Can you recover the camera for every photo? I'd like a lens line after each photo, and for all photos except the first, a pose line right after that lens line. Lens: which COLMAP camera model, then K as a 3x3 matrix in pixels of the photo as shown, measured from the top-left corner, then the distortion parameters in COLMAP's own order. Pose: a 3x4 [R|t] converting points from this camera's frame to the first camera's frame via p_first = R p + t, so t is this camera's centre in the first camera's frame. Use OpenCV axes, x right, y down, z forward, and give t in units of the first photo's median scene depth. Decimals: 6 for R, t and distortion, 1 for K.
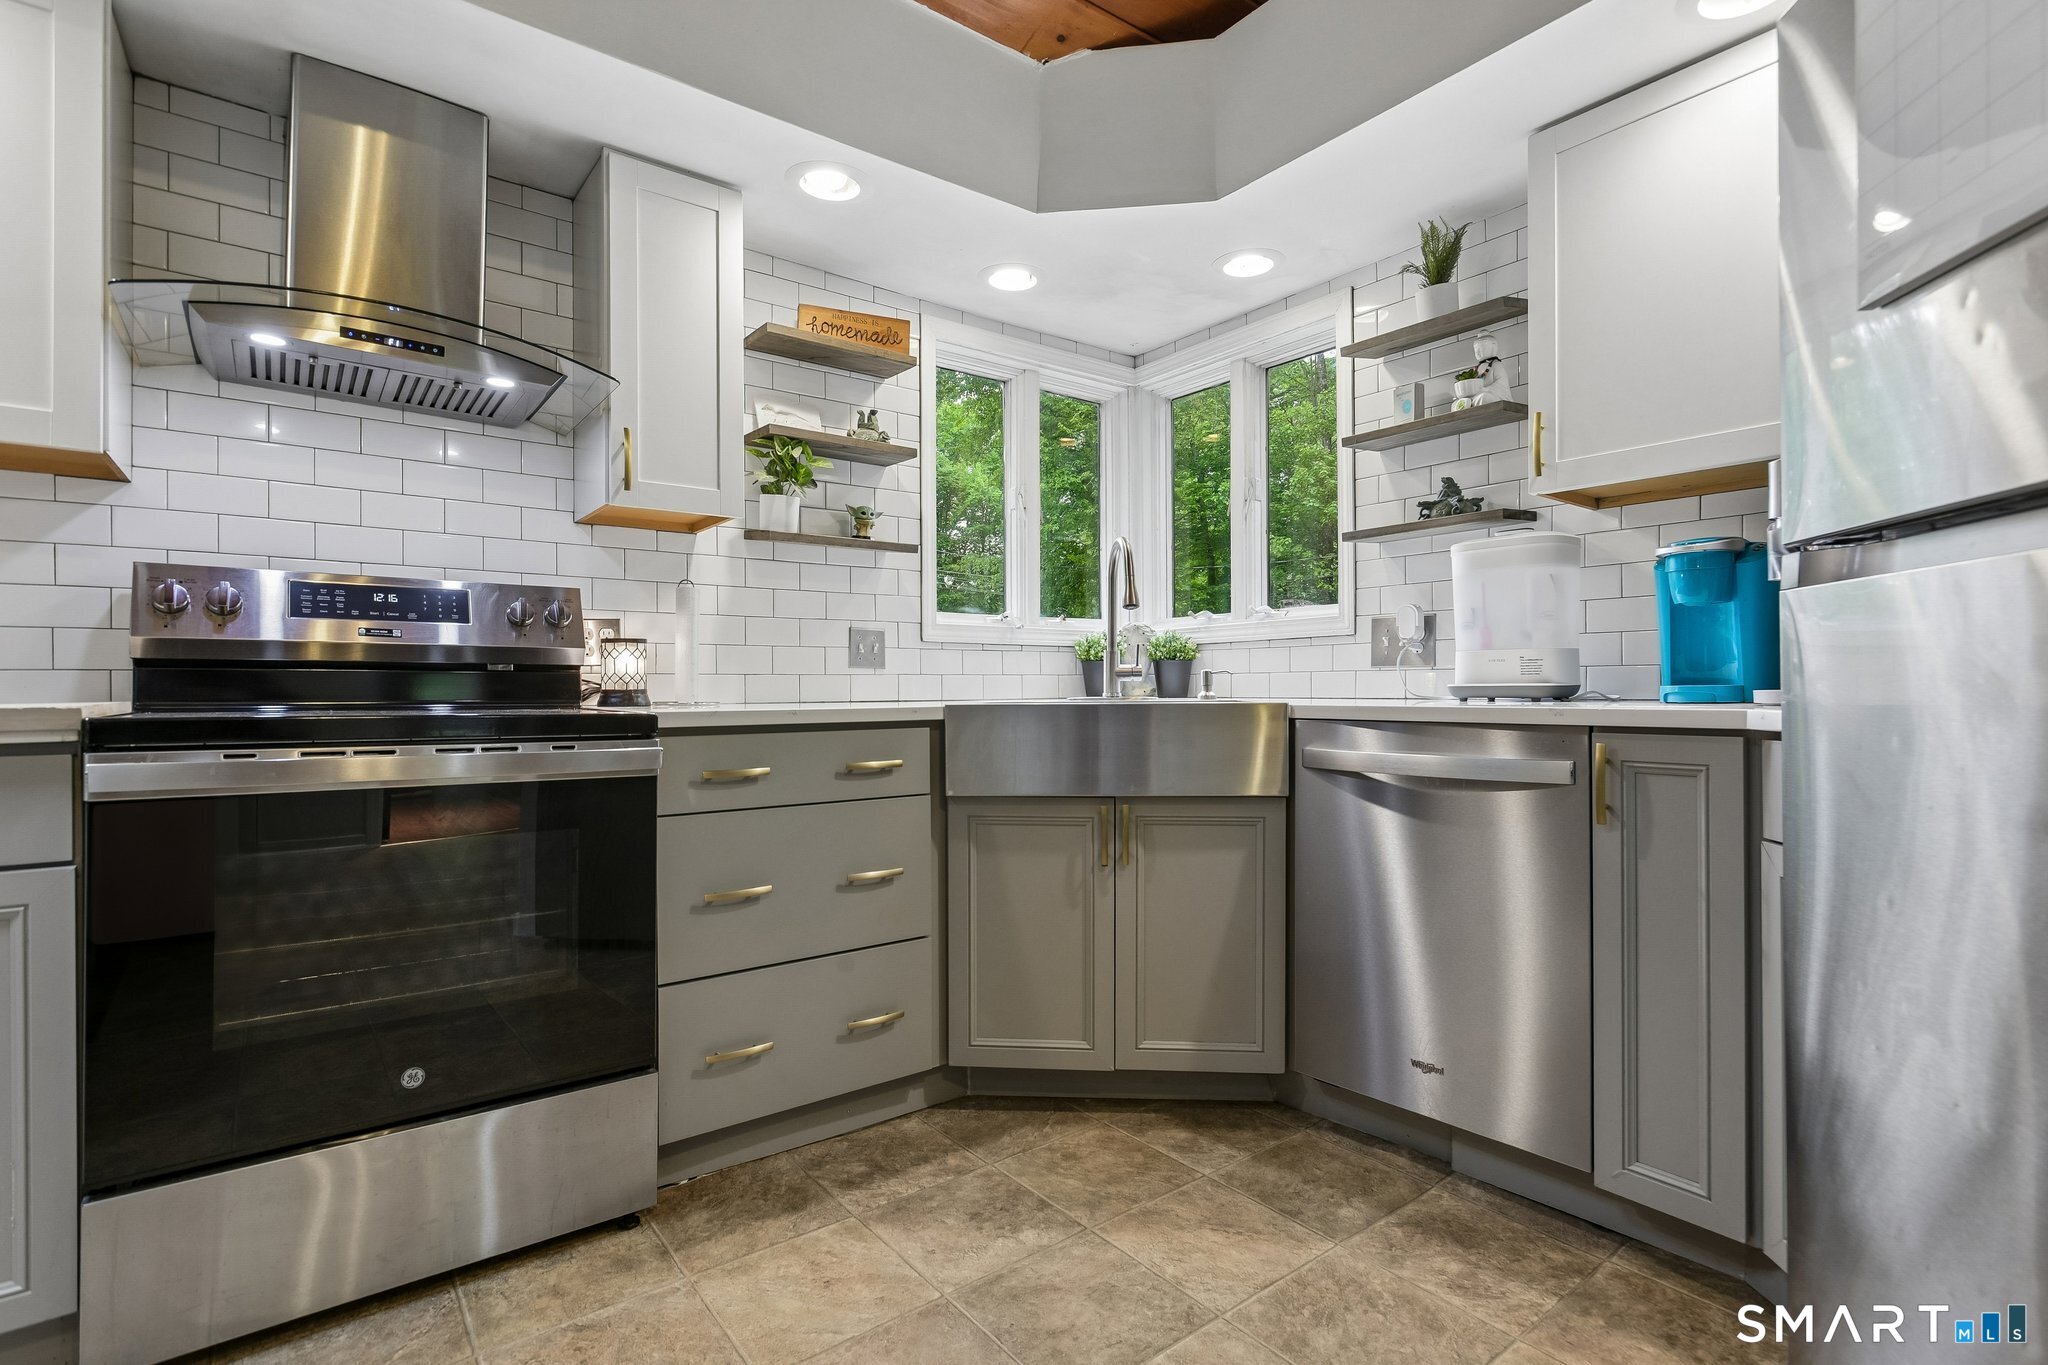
lens RADIAL K [[978.6, 0, 1033.9], [0, 978.6, 689.1], [0, 0, 1]] dist [-0.005119, 0.002732]
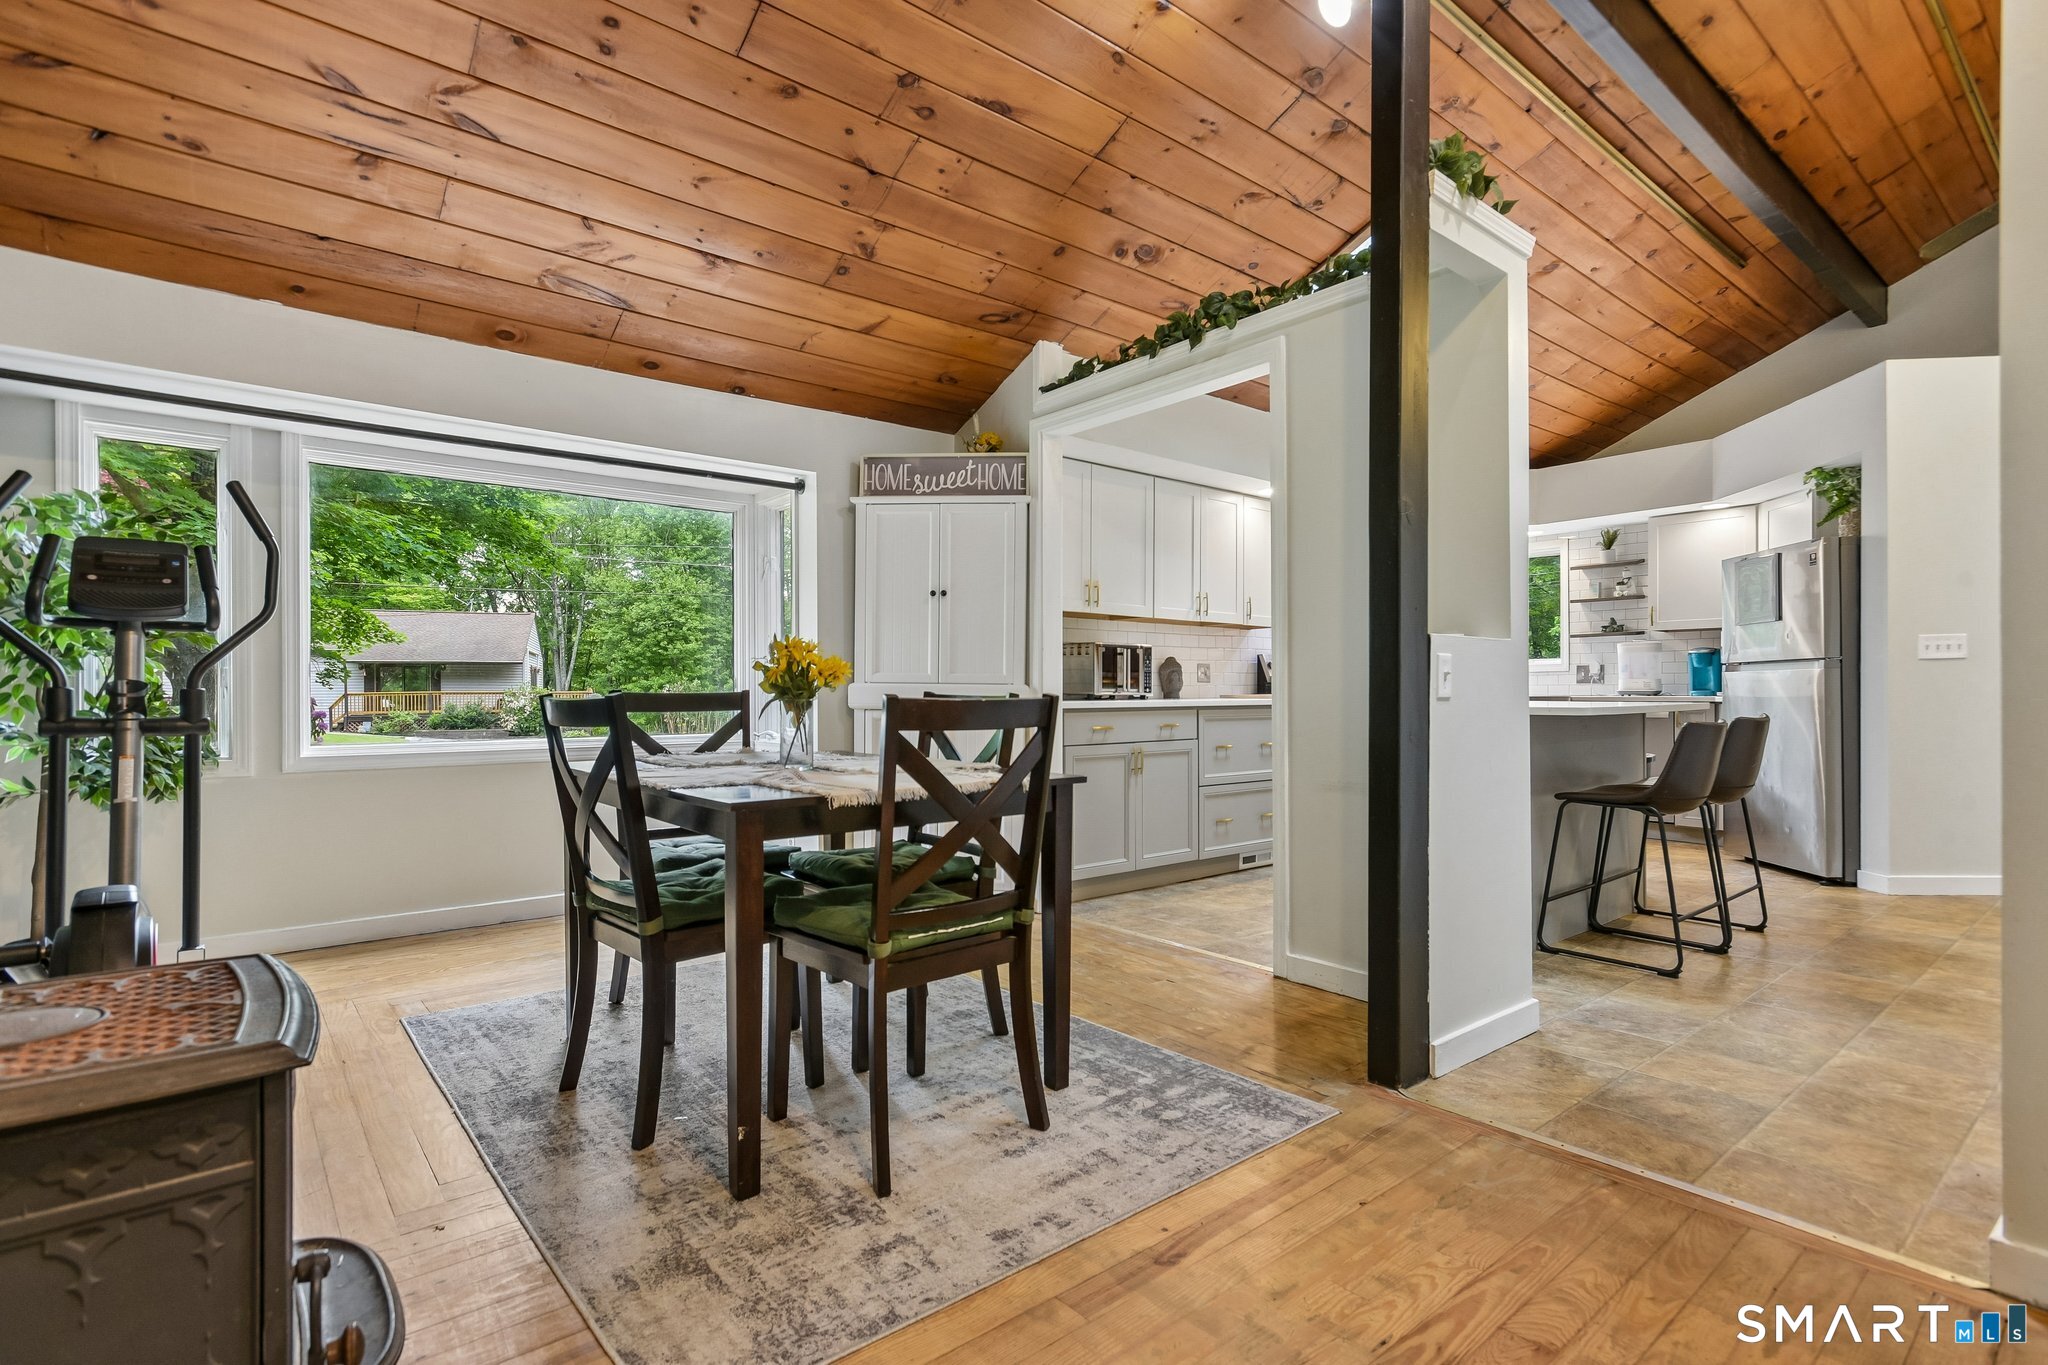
lens RADIAL K [[978.6, 0, 1034.9], [0, 978.6, 695.4], [0, 0, 1]] dist [-0.005119, 0.002732]
pose [[0.999463, 0.000799, 0.032769, -1.501357], [-0.000885, 0.999996, 0.002604, 0.006068], [-0.032766, -0.002632, 0.999460, -1.994516]]
